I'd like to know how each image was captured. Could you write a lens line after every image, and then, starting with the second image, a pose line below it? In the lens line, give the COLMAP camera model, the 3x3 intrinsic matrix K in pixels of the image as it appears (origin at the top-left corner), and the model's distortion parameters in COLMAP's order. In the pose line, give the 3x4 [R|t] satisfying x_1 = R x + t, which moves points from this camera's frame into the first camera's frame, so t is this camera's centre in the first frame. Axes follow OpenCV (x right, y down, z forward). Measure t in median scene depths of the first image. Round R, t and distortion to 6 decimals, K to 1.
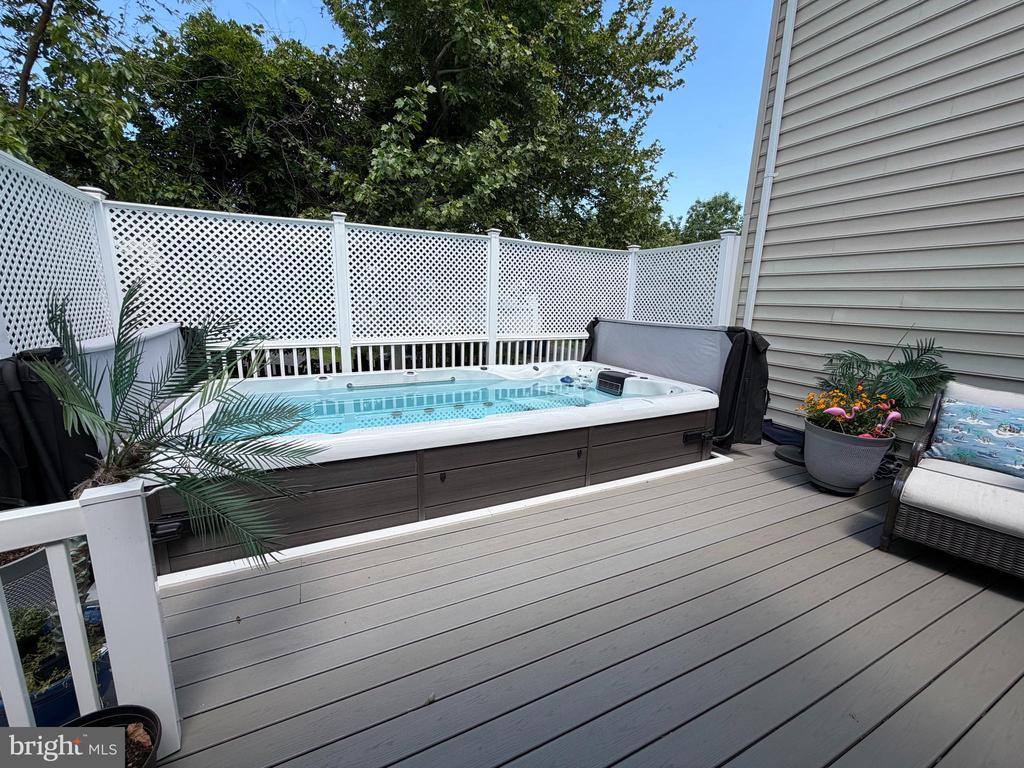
lens RADIAL K [[416.8, 0, 512.0], [0, 416.8, 384.0], [0, 0, 1]] dist [-0.000746, -0.000131]
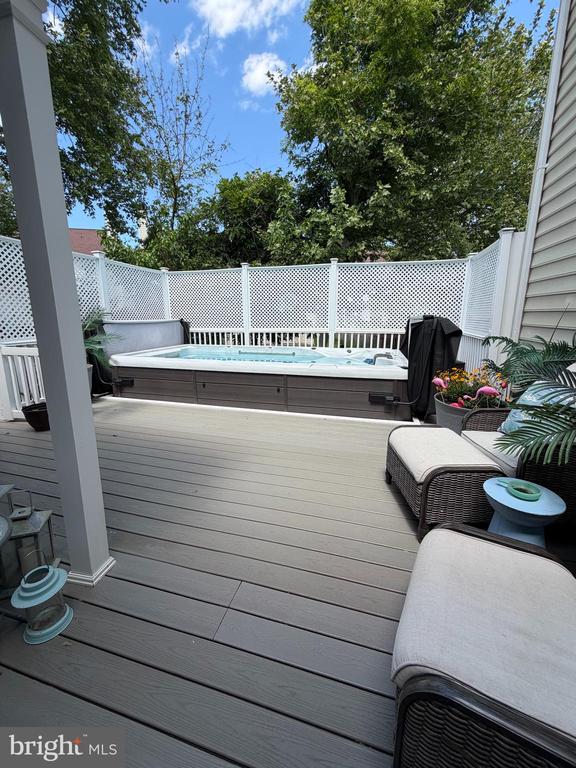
lens RADIAL K [[312.6, 0, 288.0], [0, 312.6, 384.0], [0, 0, 1]] dist [-0.000746, -0.000131]
pose [[0.745424, 0.121217, -0.655477, 0.699063], [-0.113661, 0.992040, 0.054199, 0.045726], [0.656829, 0.034101, 0.753268, 0.041868]]
